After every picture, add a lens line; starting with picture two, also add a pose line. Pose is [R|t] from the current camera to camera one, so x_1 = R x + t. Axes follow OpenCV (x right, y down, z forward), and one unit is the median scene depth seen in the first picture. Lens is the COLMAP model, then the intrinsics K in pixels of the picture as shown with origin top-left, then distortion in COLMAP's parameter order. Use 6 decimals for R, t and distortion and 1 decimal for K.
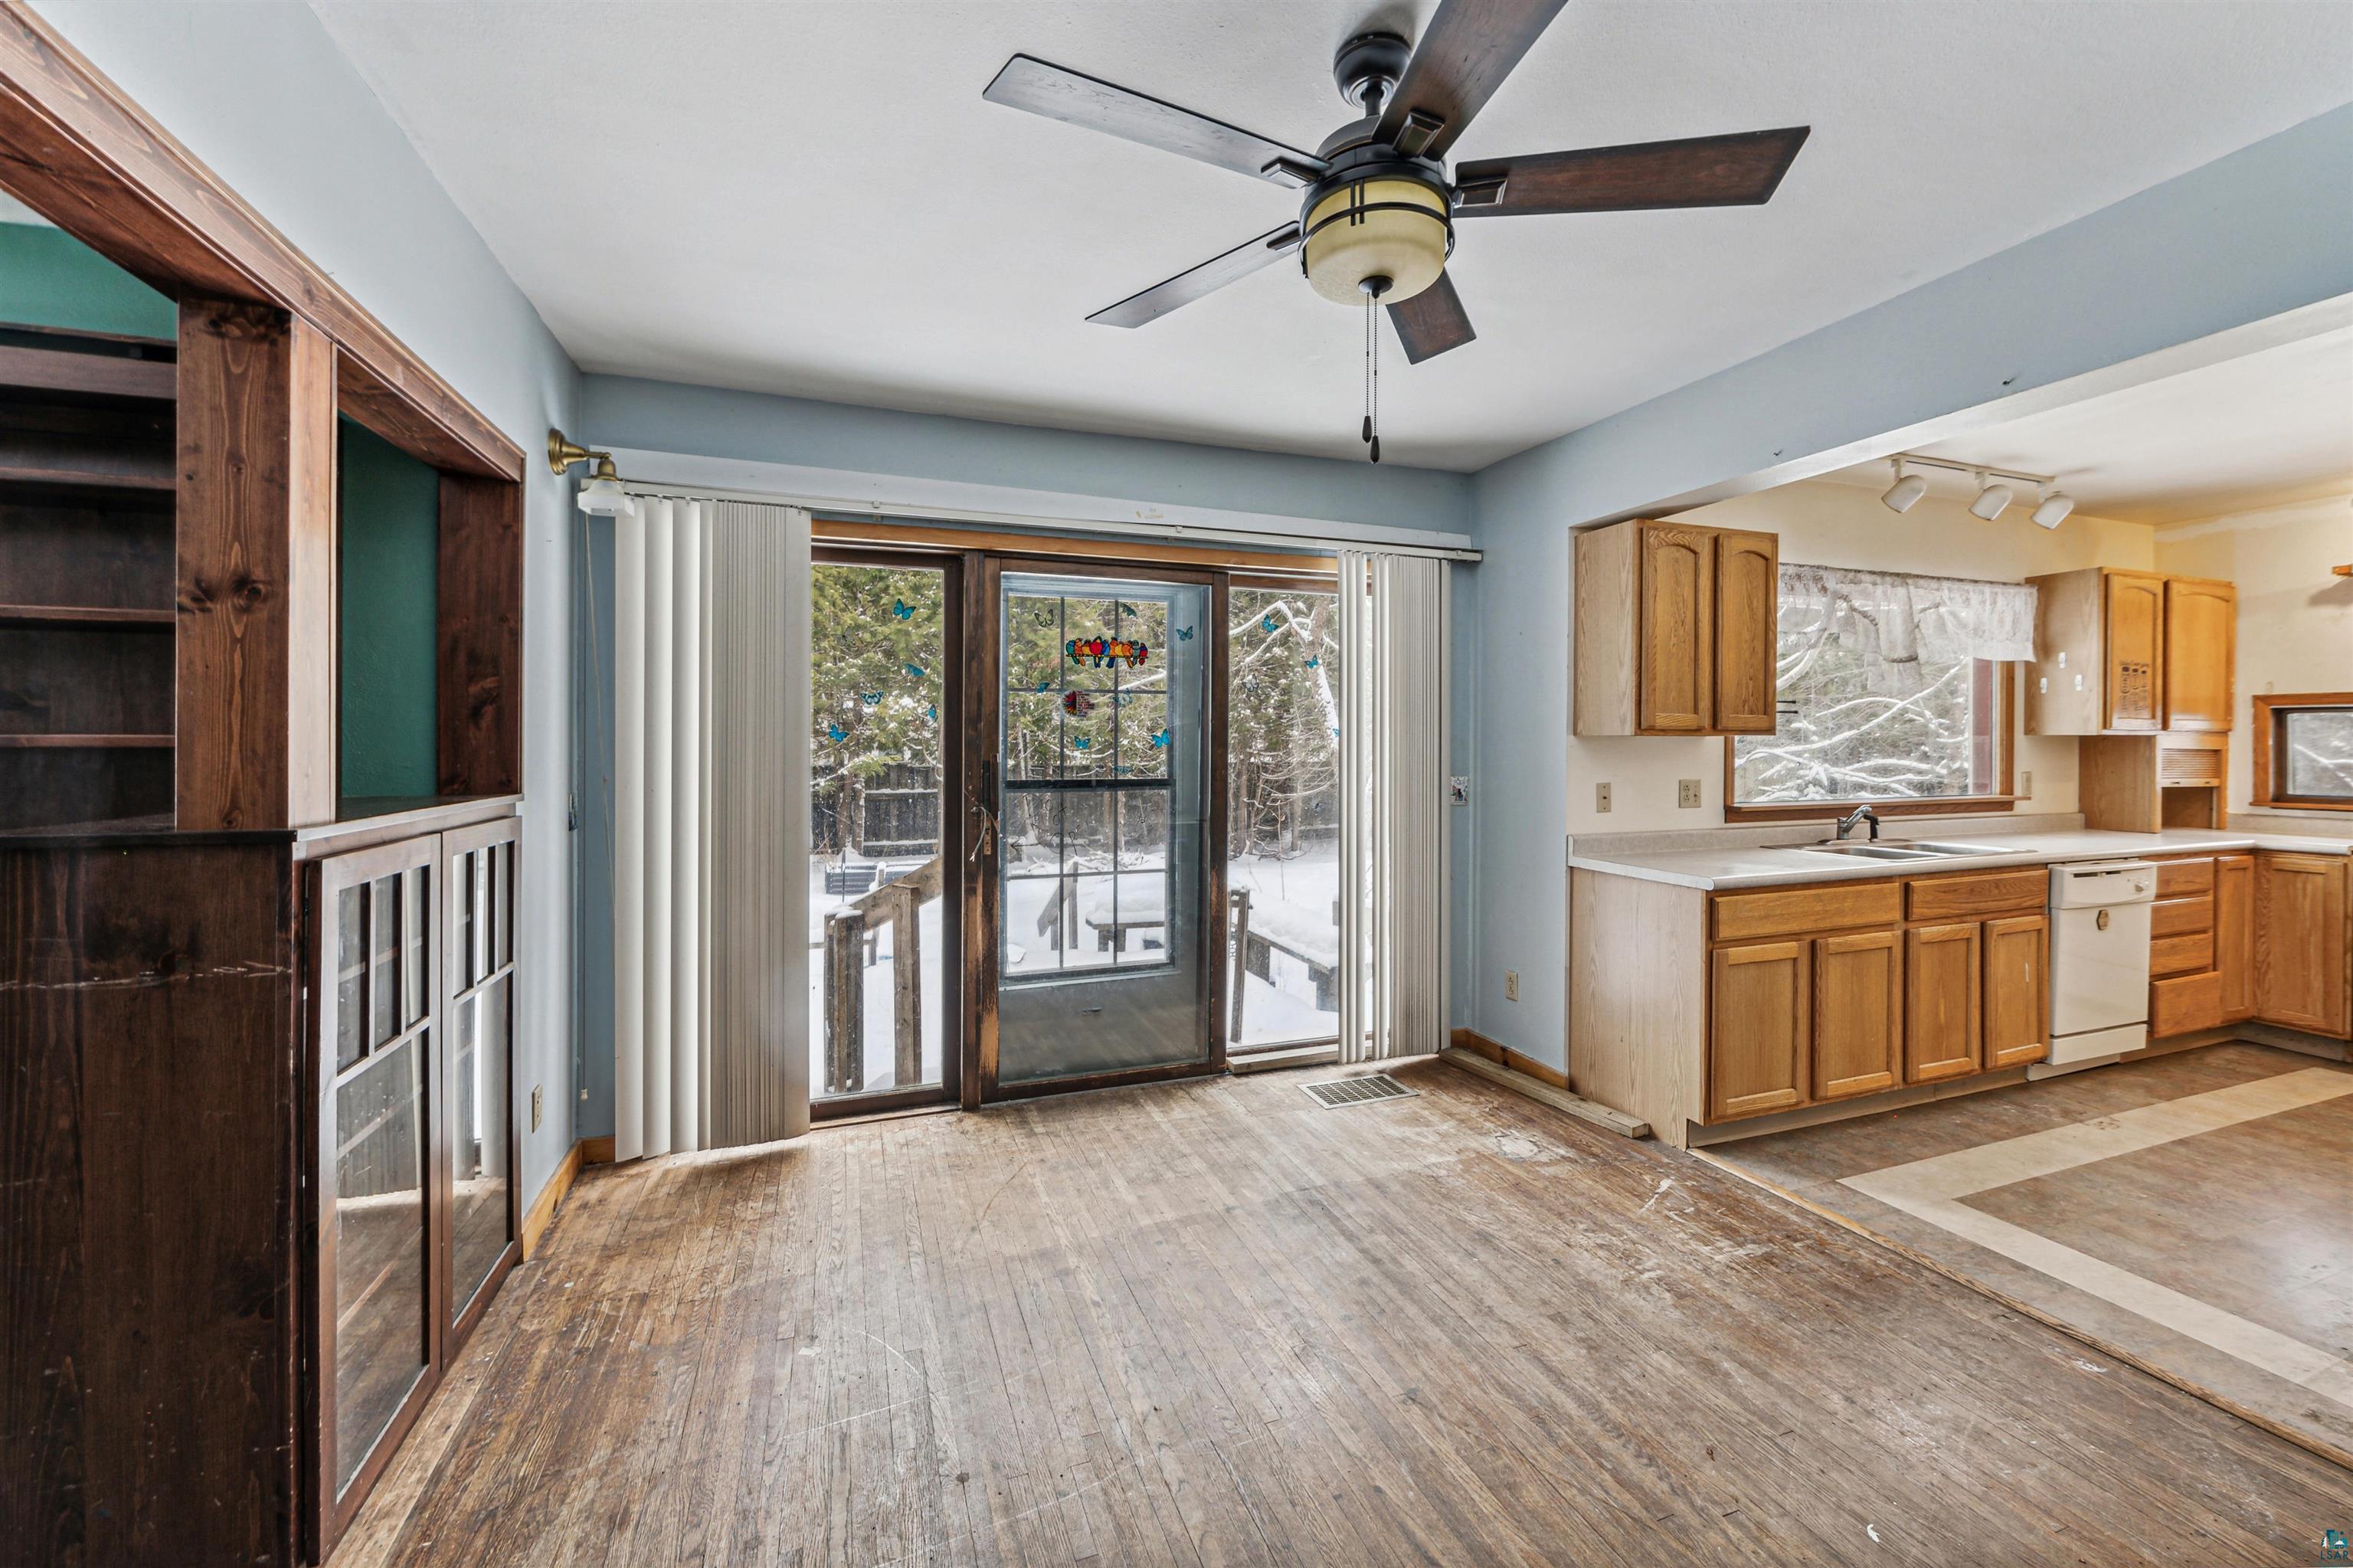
lens RADIAL K [[945.1, 0, 1183.6], [0, 945.1, 756.6], [0, 0, 1]] dist [-0.009112, -0.001082]
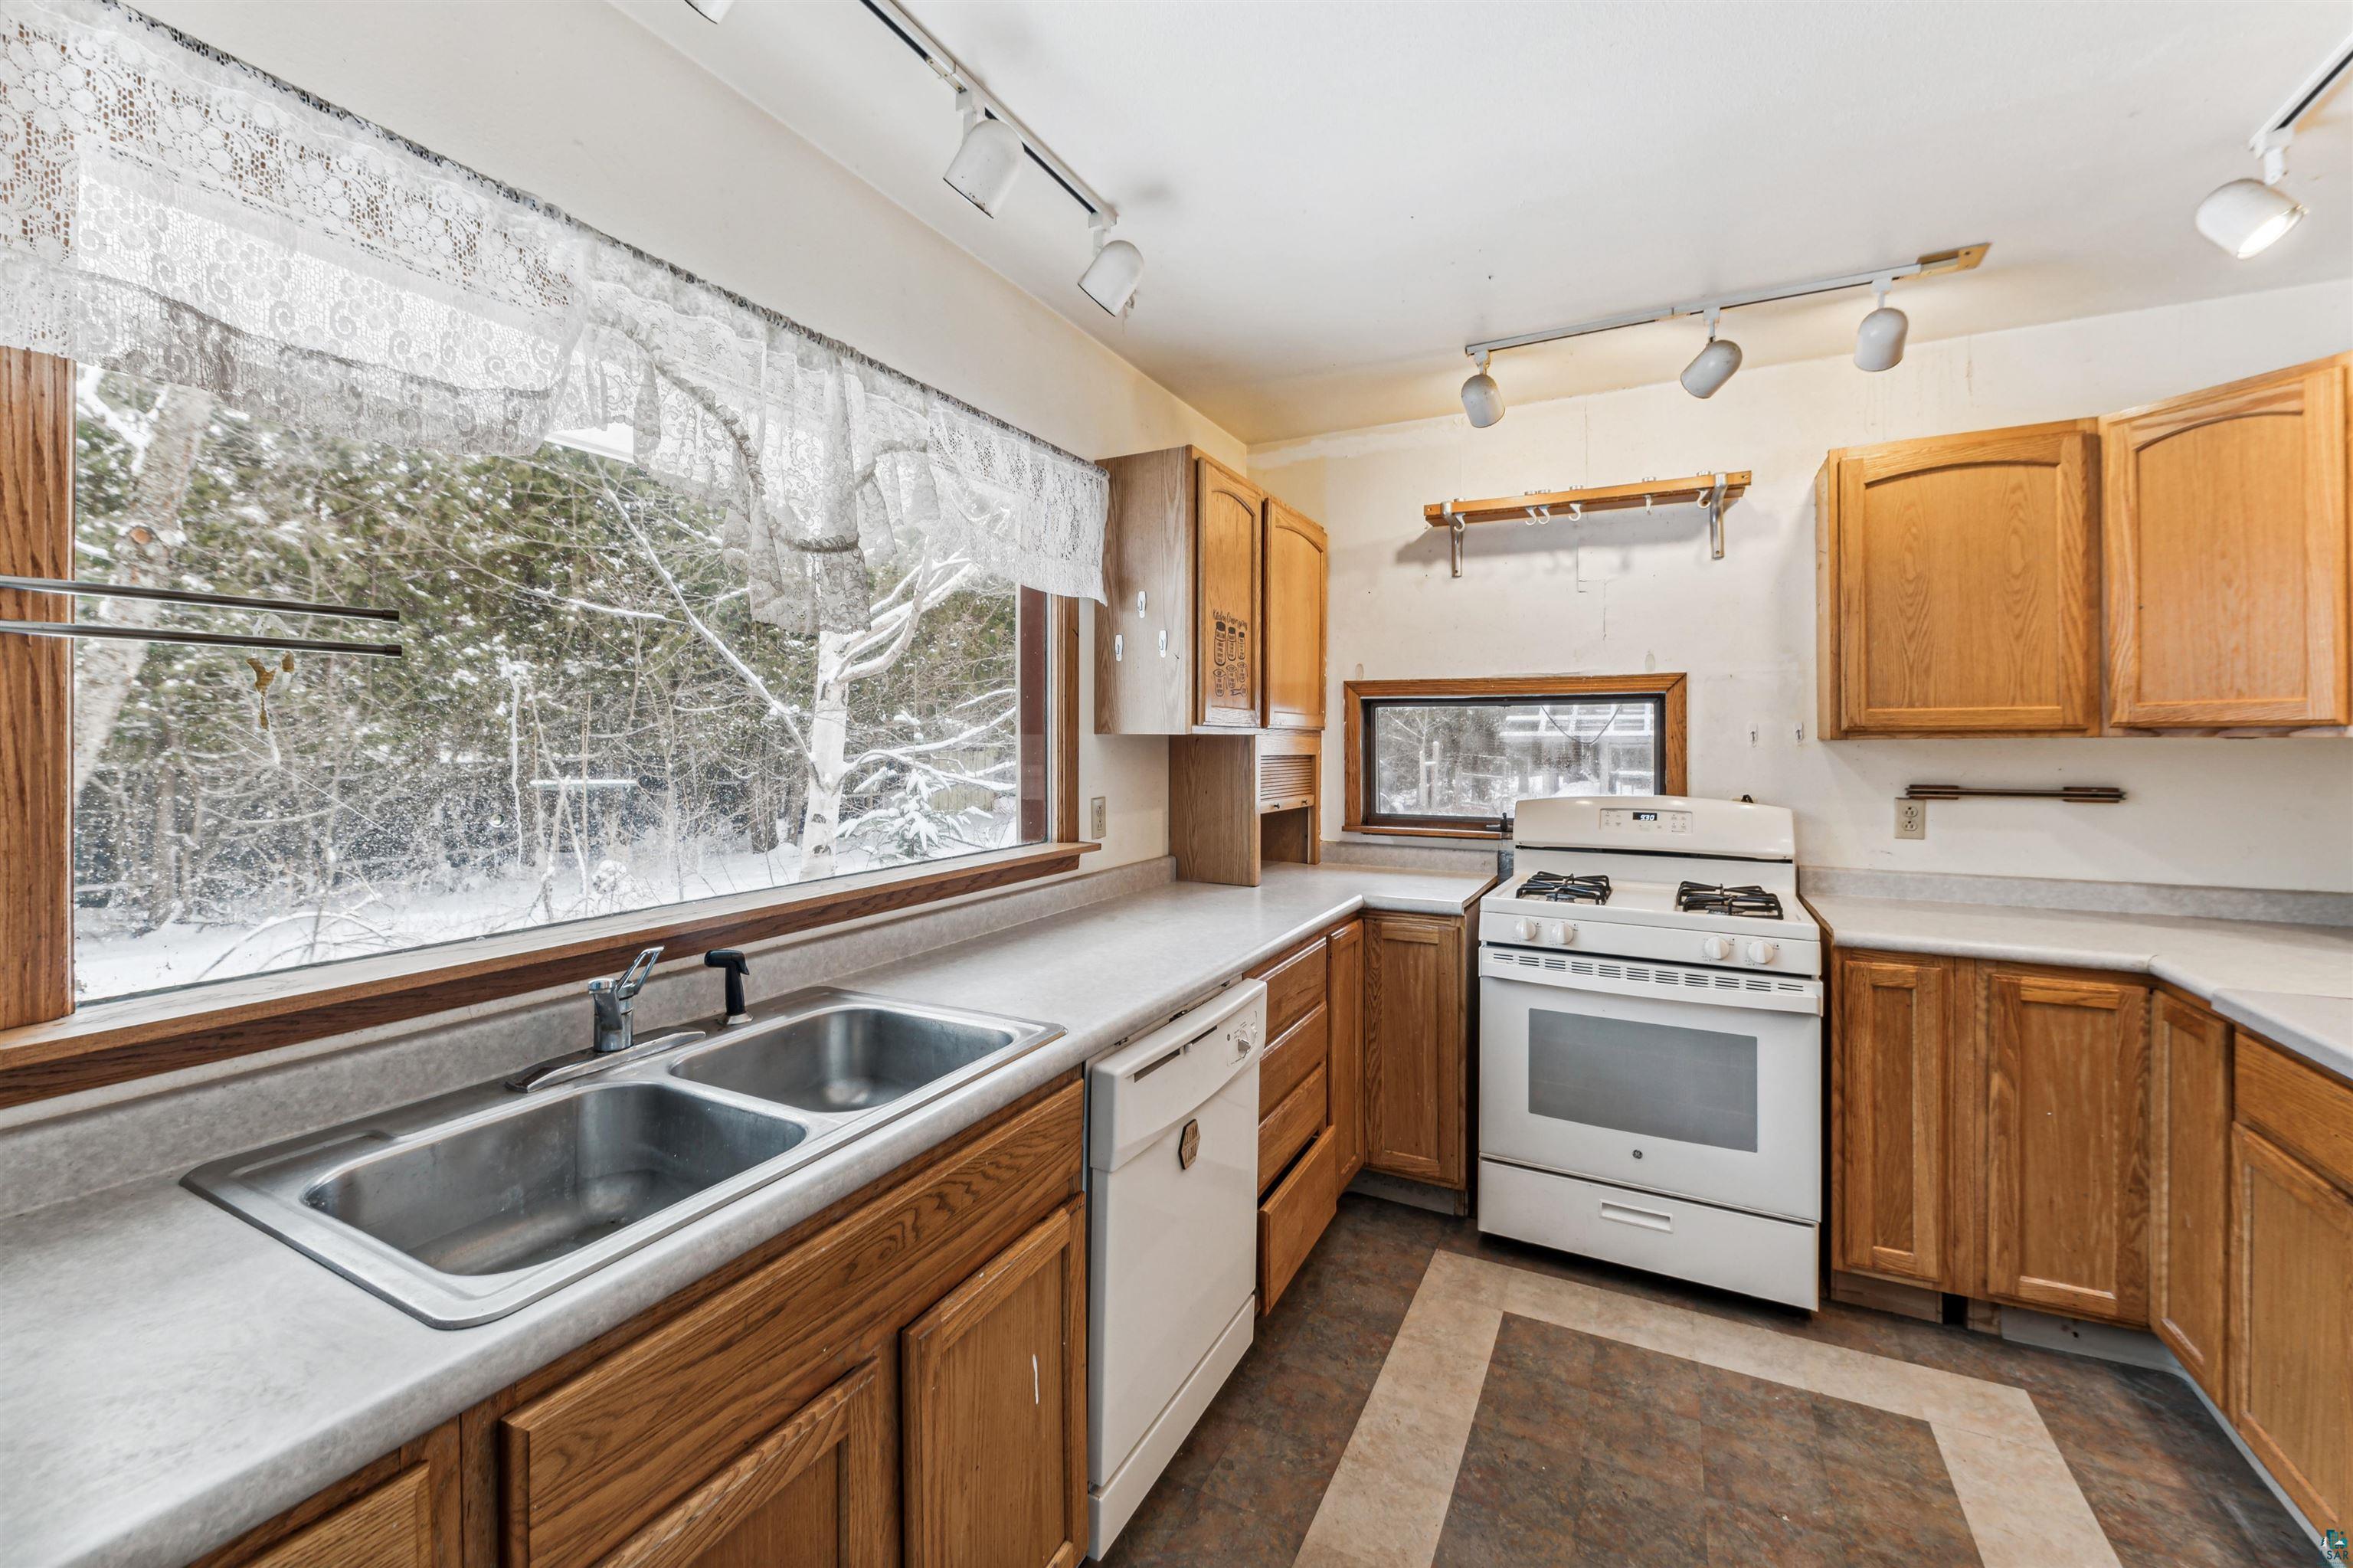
lens RADIAL K [[945.1, 0, 1172.1], [0, 945.1, 798.4], [0, 0, 1]] dist [-0.009112, -0.001082]
pose [[0.736918, -0.040813, 0.674749, 0.555575], [0.006826, 0.998574, 0.052945, -0.014245], [-0.675948, -0.034411, 0.736146, 0.555537]]
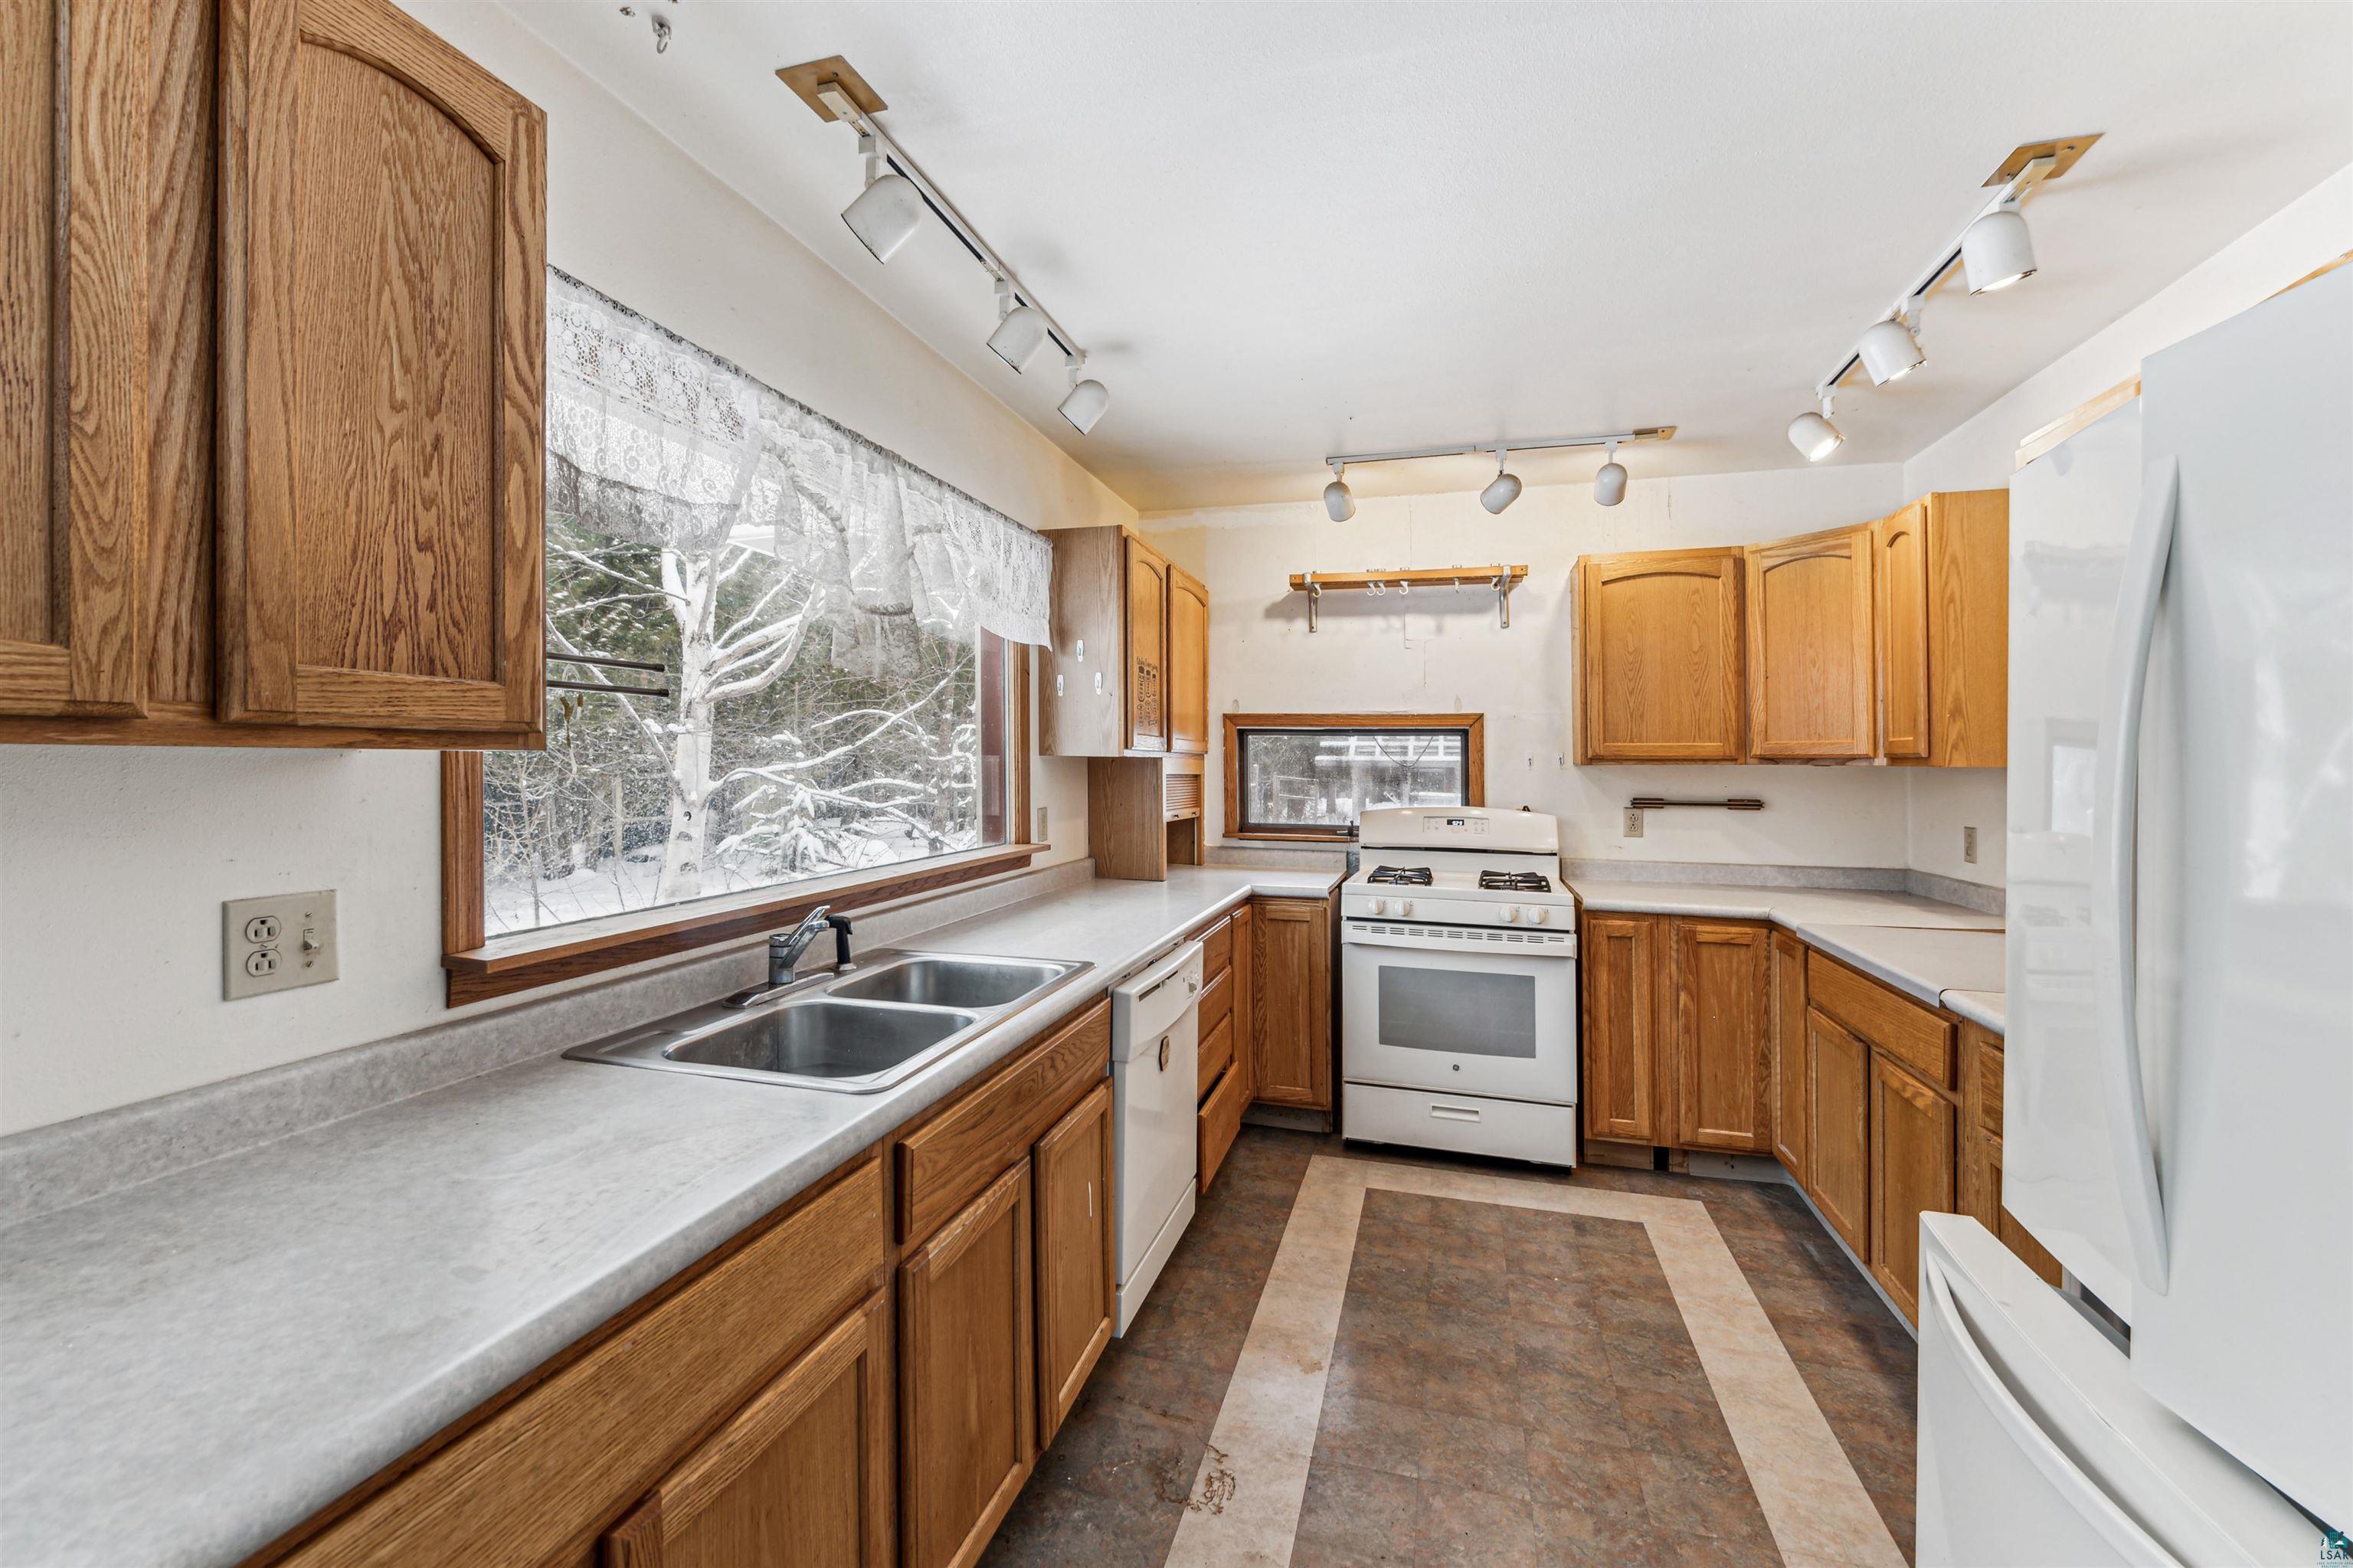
lens RADIAL K [[945.1, 0, 1189.3], [0, 945.1, 811.4], [0, 0, 1]] dist [-0.009112, -0.001082]
pose [[0.580999, -0.036206, 0.813098, 0.398857], [-0.000133, 0.999006, 0.044580, -0.013053], [-0.813904, -0.026009, 0.580417, 0.513479]]
